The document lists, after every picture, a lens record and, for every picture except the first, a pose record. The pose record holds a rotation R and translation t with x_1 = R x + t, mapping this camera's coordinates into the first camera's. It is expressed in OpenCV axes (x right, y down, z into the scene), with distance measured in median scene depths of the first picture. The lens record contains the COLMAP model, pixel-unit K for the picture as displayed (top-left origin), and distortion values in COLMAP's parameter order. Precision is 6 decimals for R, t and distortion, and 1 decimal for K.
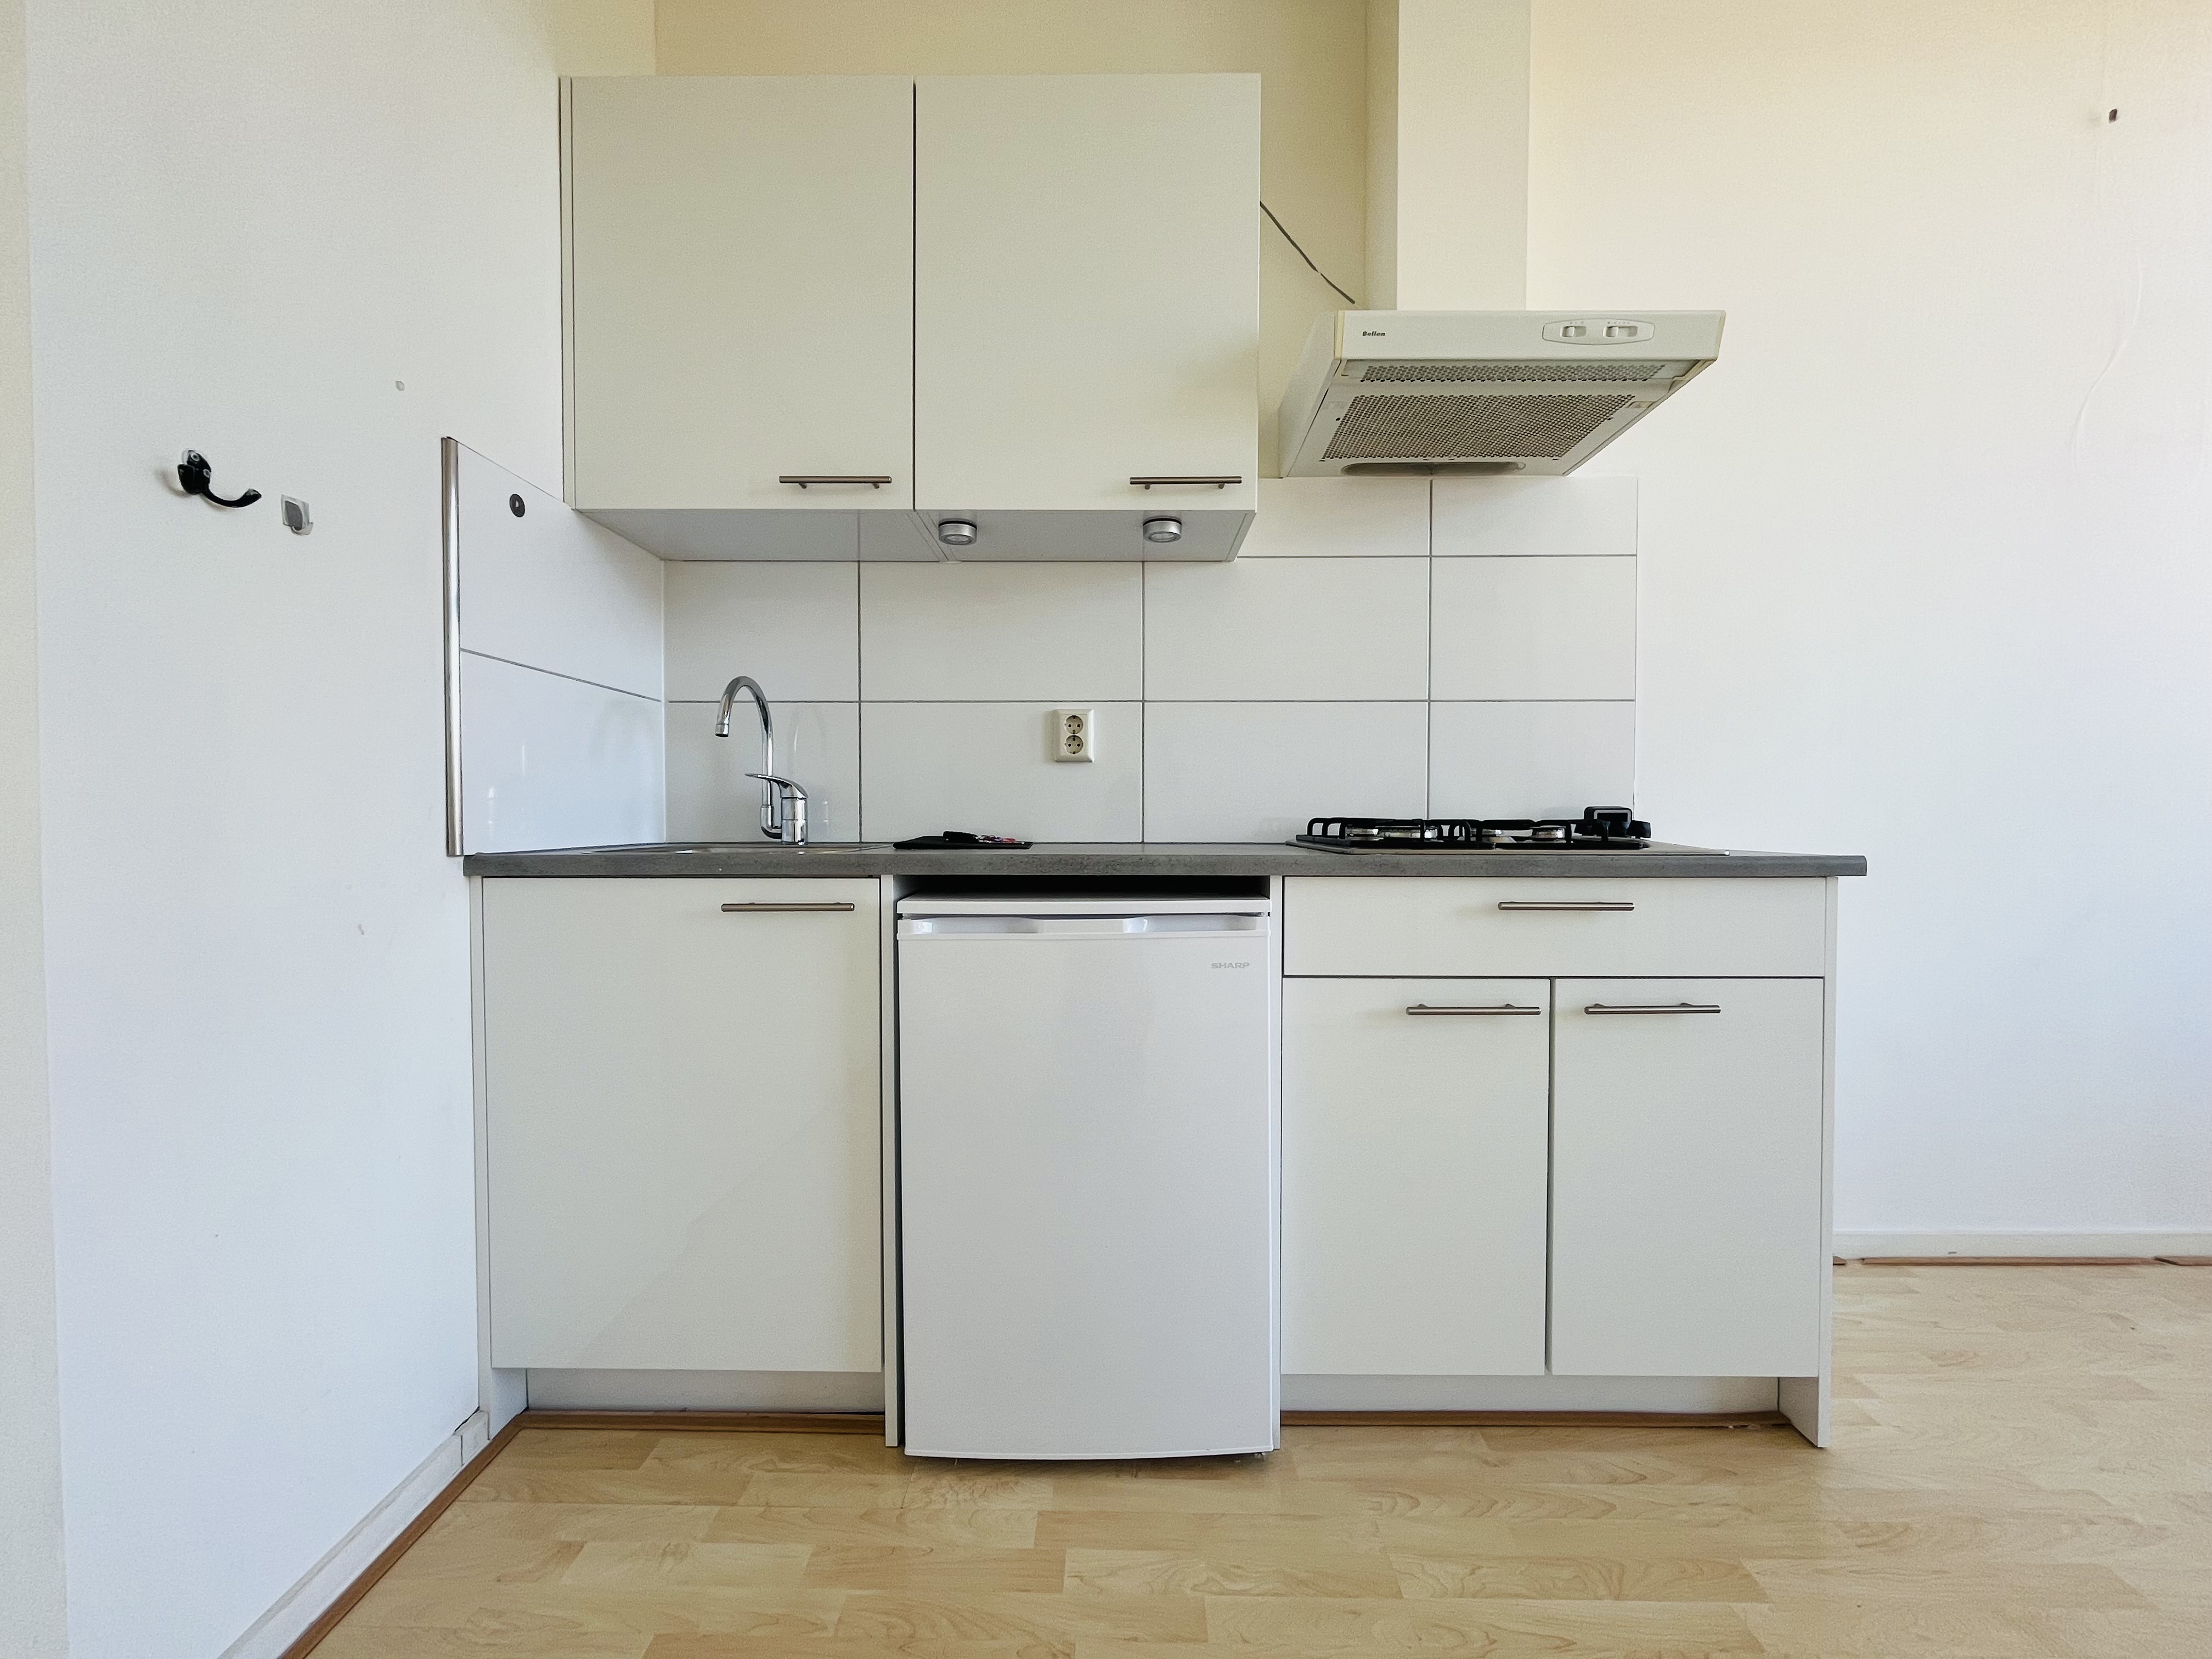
lens RADIAL K [[892.4, 0, 1106.0], [0, 892.4, 829.5], [0, 0, 1]] dist [-0.000829, -0.000015]
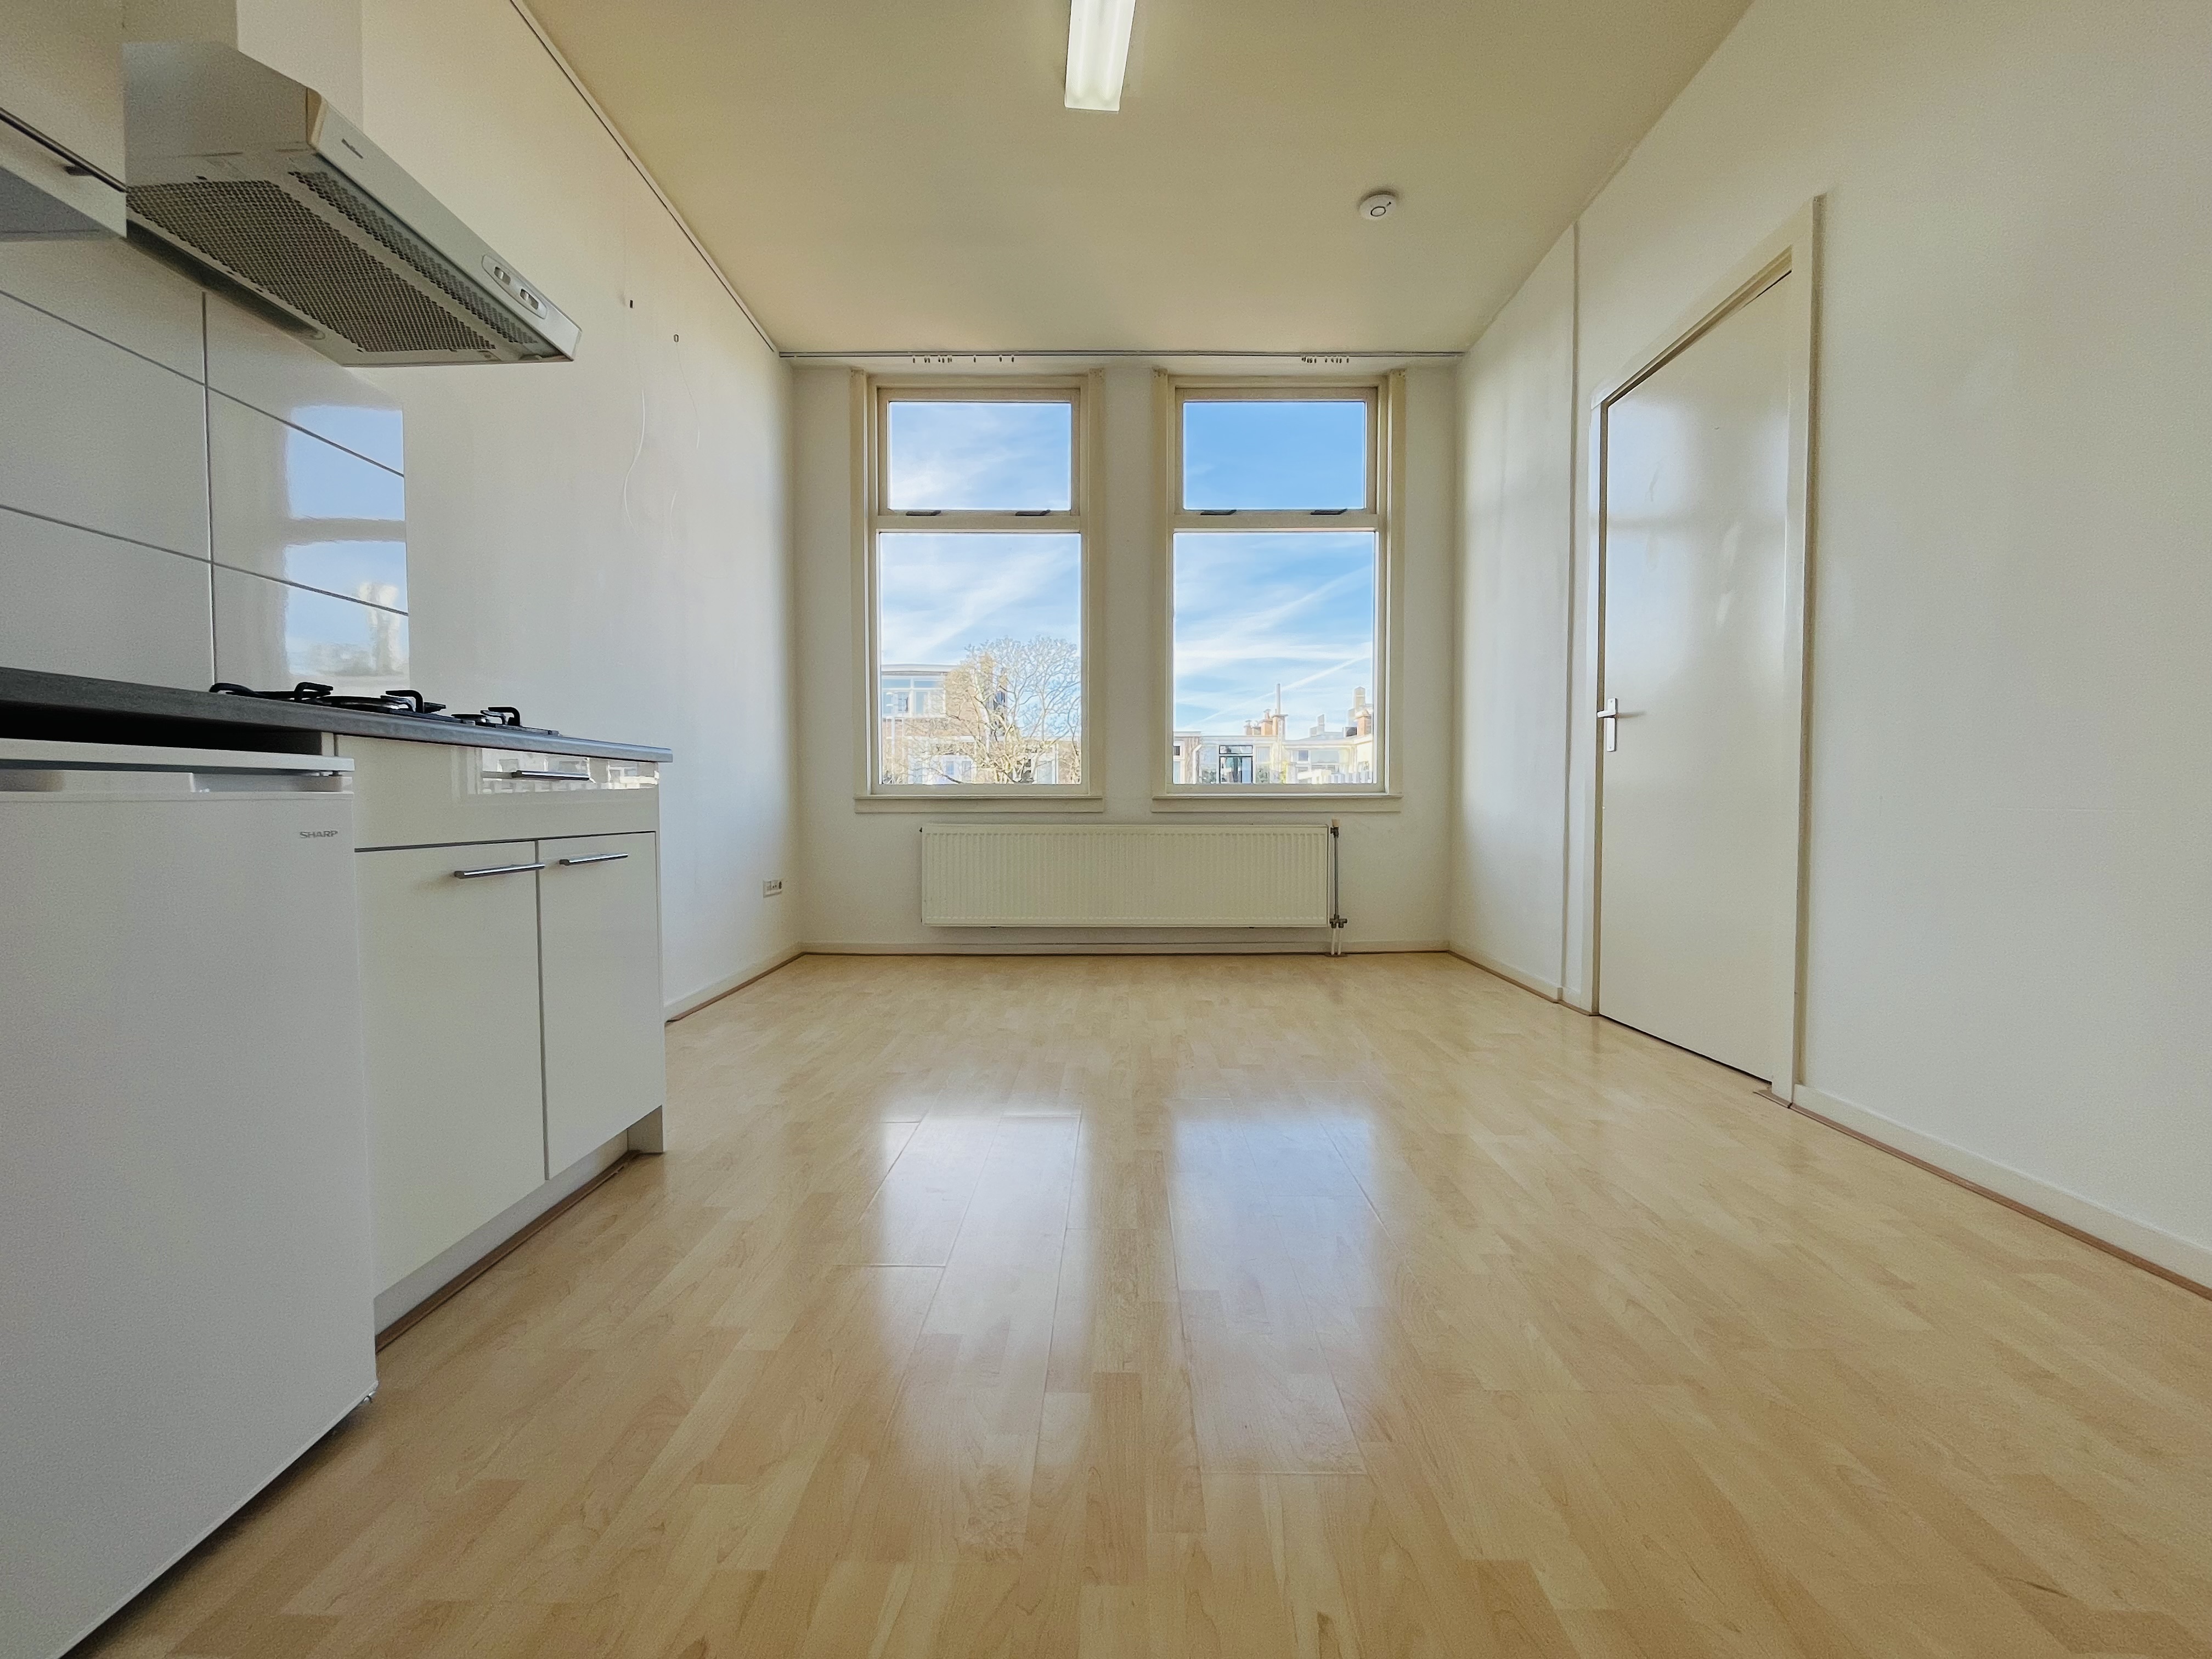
lens RADIAL K [[892.4, 0, 1106.0], [0, 892.4, 829.5], [0, 0, 1]] dist [-0.000829, -0.000015]
pose [[-0.001323, -0.034489, 0.999404, -0.656965], [0.032163, 0.998887, 0.034514, 0.137310], [-0.999482, 0.032190, -0.000212, 0.259520]]
